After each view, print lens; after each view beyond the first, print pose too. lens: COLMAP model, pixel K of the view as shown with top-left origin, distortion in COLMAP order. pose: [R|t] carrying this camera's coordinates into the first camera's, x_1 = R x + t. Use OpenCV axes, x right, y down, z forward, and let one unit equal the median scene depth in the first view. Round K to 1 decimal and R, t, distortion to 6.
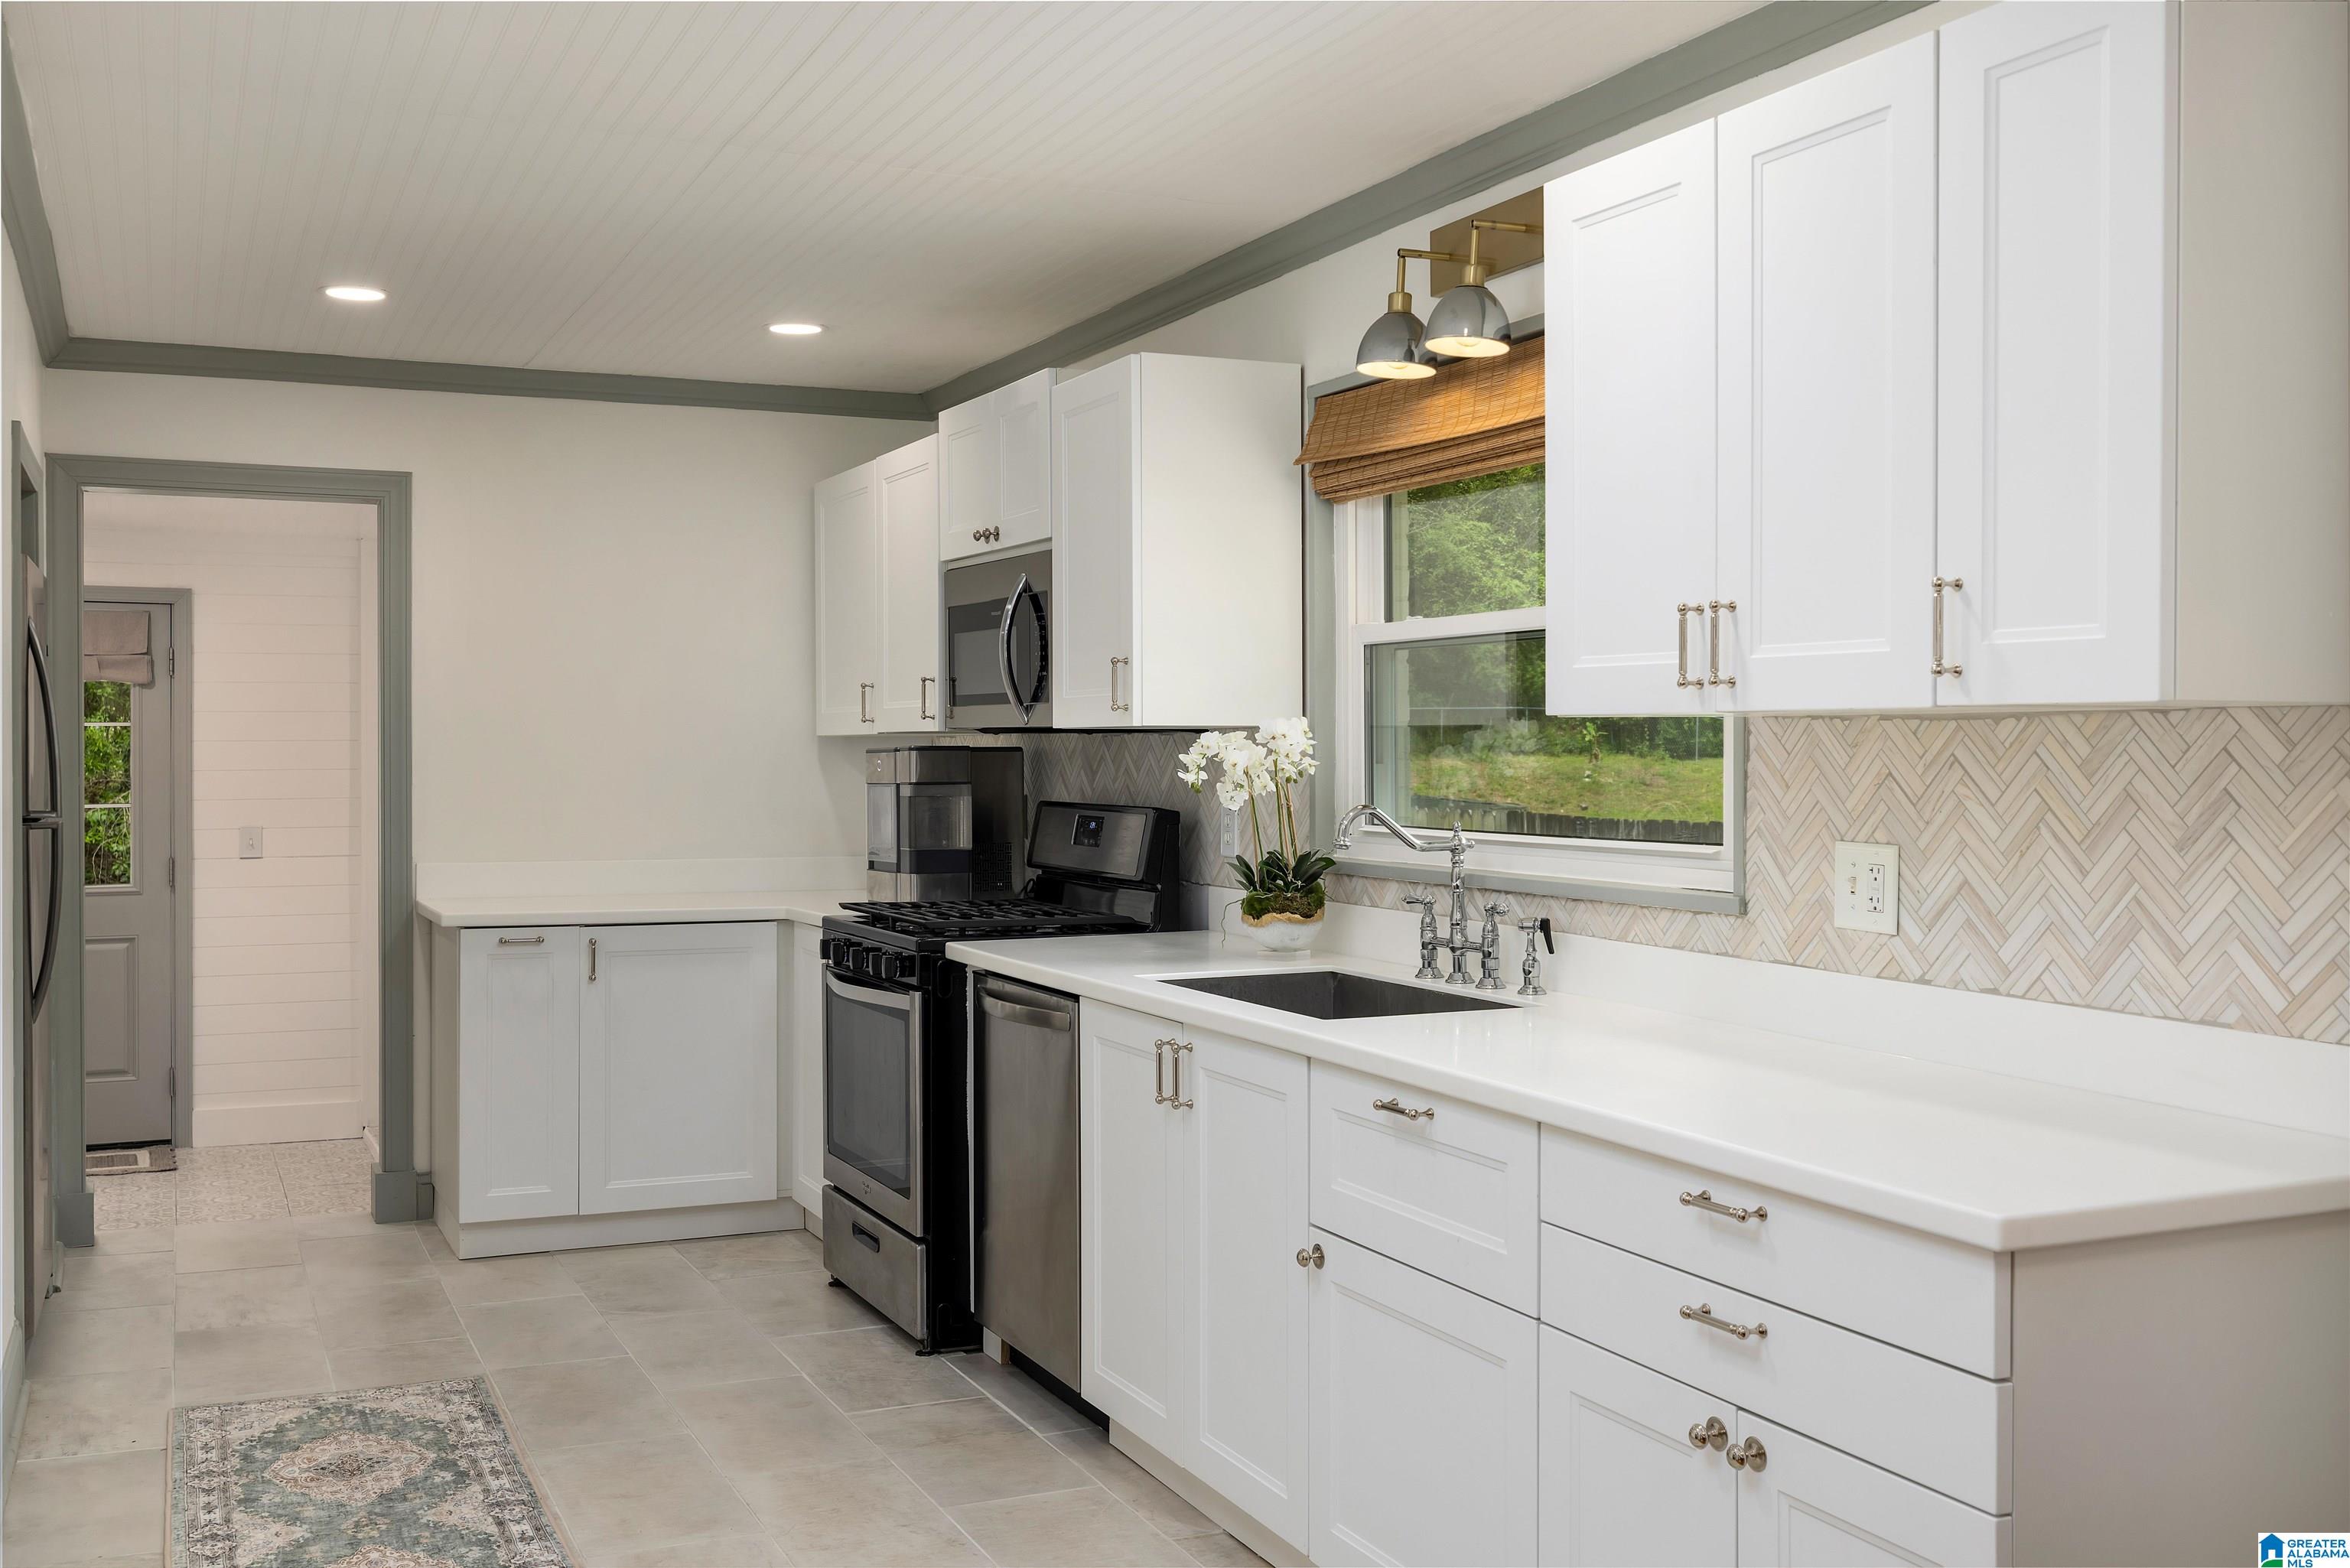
lens RADIAL K [[2341.5, 0, 1175.0], [0, 2341.5, 777.0], [0, 0, 1]] dist [-0.006111, 0.000000]
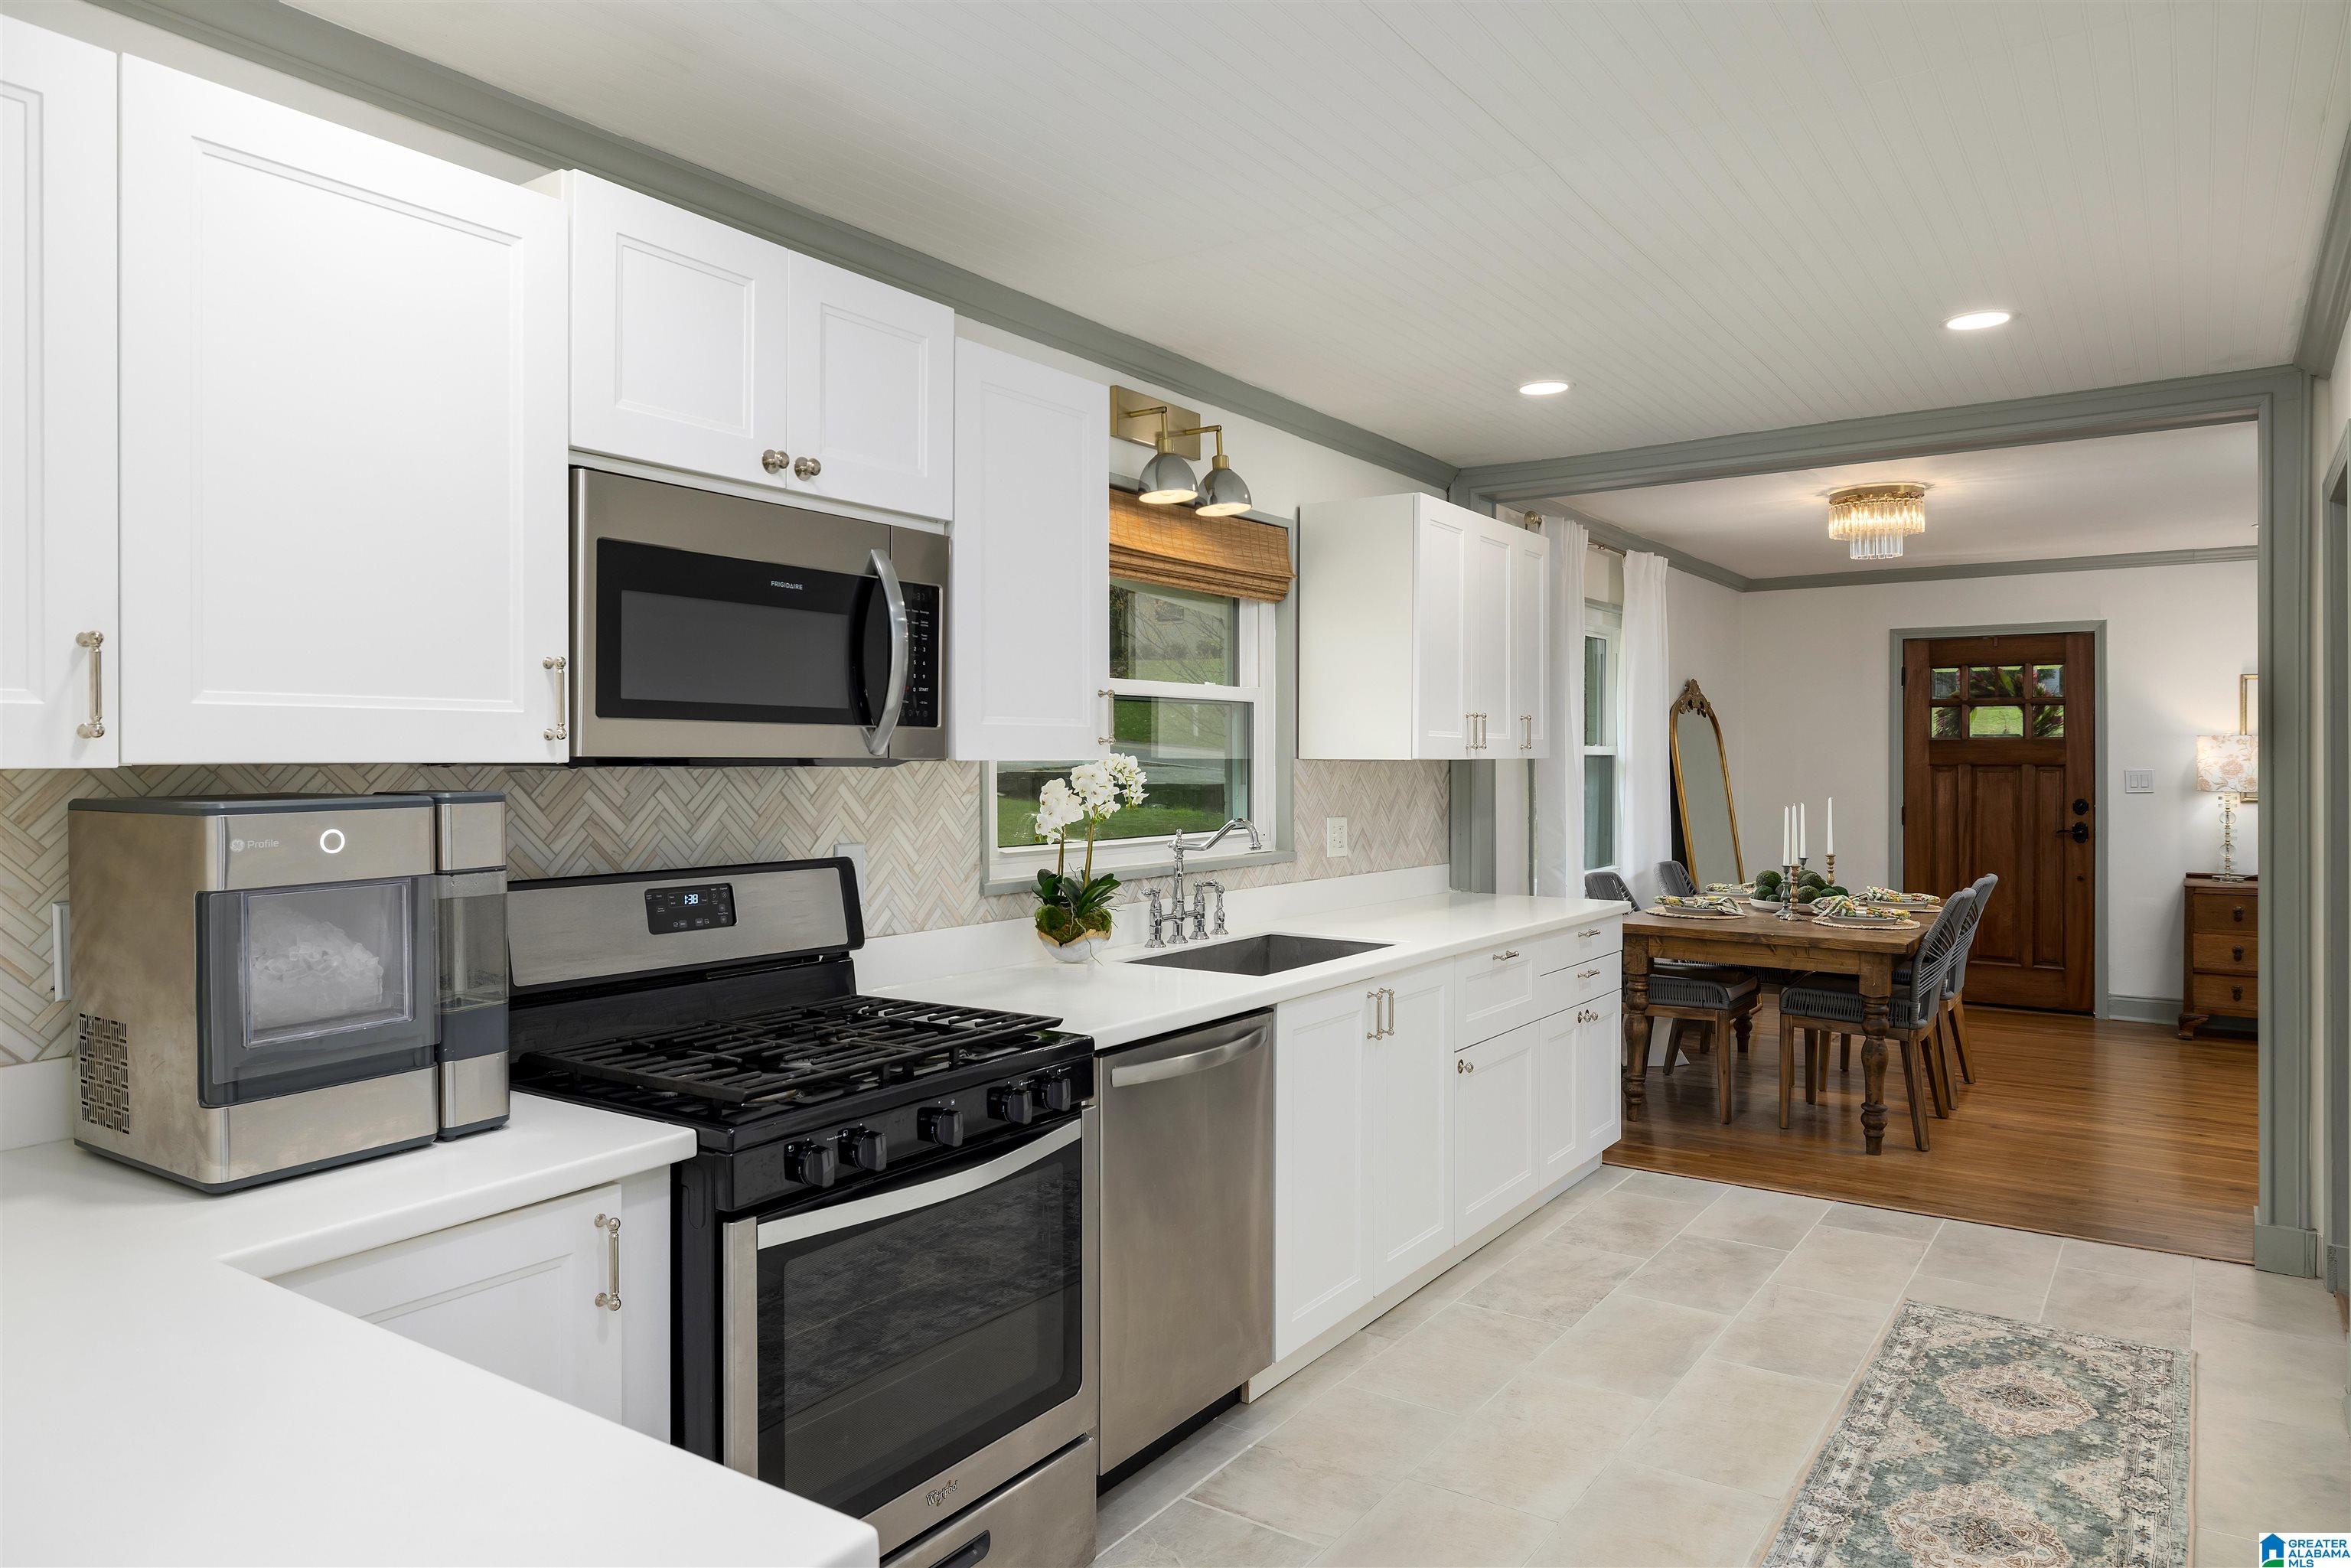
lens RADIAL K [[1490.2, 0, 1174.5], [0, 1490.2, 780.2], [0, 0, 1]] dist [0.003908, -0.000013]
pose [[-0.533229, -0.010036, 0.845912, -0.713911], [0.012529, 0.999726, 0.019759, -0.031773], [-0.845878, 0.021135, -0.532957, 1.647688]]
